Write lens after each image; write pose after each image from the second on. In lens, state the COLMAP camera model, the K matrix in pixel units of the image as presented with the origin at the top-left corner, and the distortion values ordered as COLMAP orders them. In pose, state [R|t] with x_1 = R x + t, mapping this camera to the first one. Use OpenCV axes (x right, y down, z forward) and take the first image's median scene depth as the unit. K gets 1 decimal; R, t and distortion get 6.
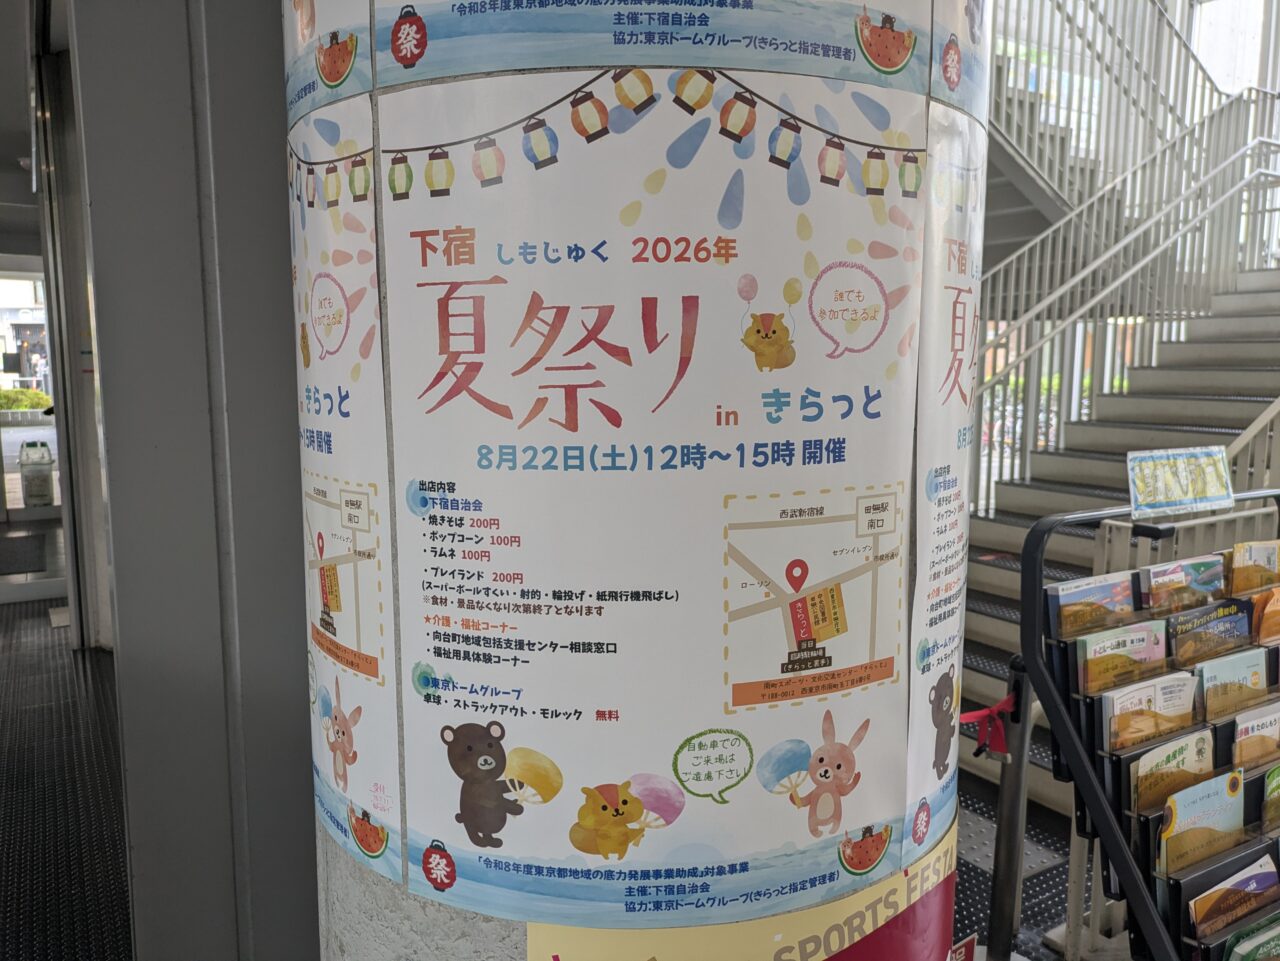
lens RADIAL K [[922.7, 0, 640.0], [0, 922.7, 480.5], [0, 0, 1]] dist [0.041144, -0.007364]
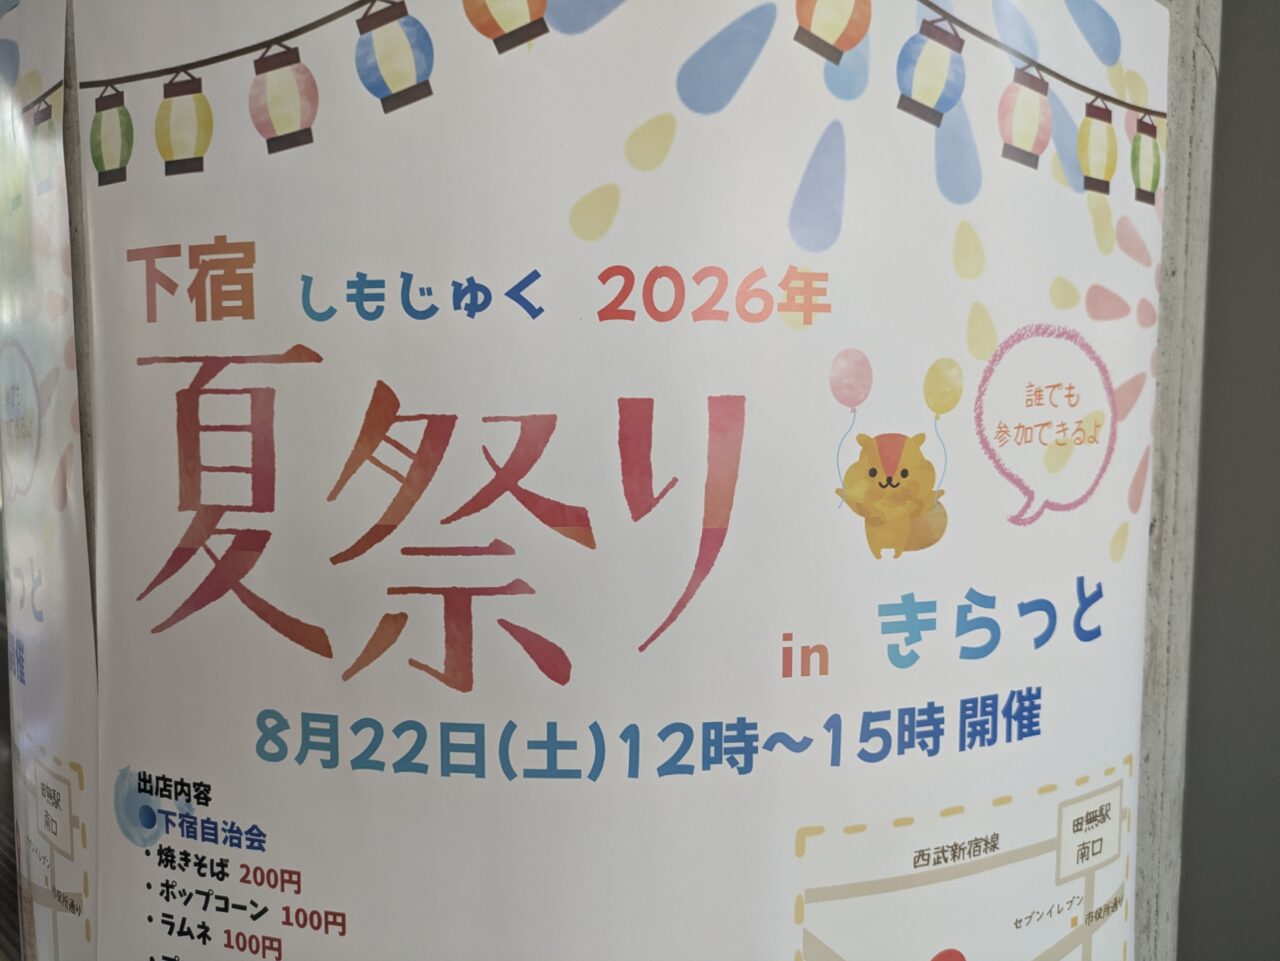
lens RADIAL K [[922.7, 0, 640.0], [0, 922.7, 480.5], [0, 0, 1]] dist [0.041144, -0.007364]
pose [[0.999720, 0.009623, 0.021632, 0.002831], [-0.008176, 0.997784, -0.066029, -0.124998], [-0.022220, 0.065833, 0.997583, 0.540831]]
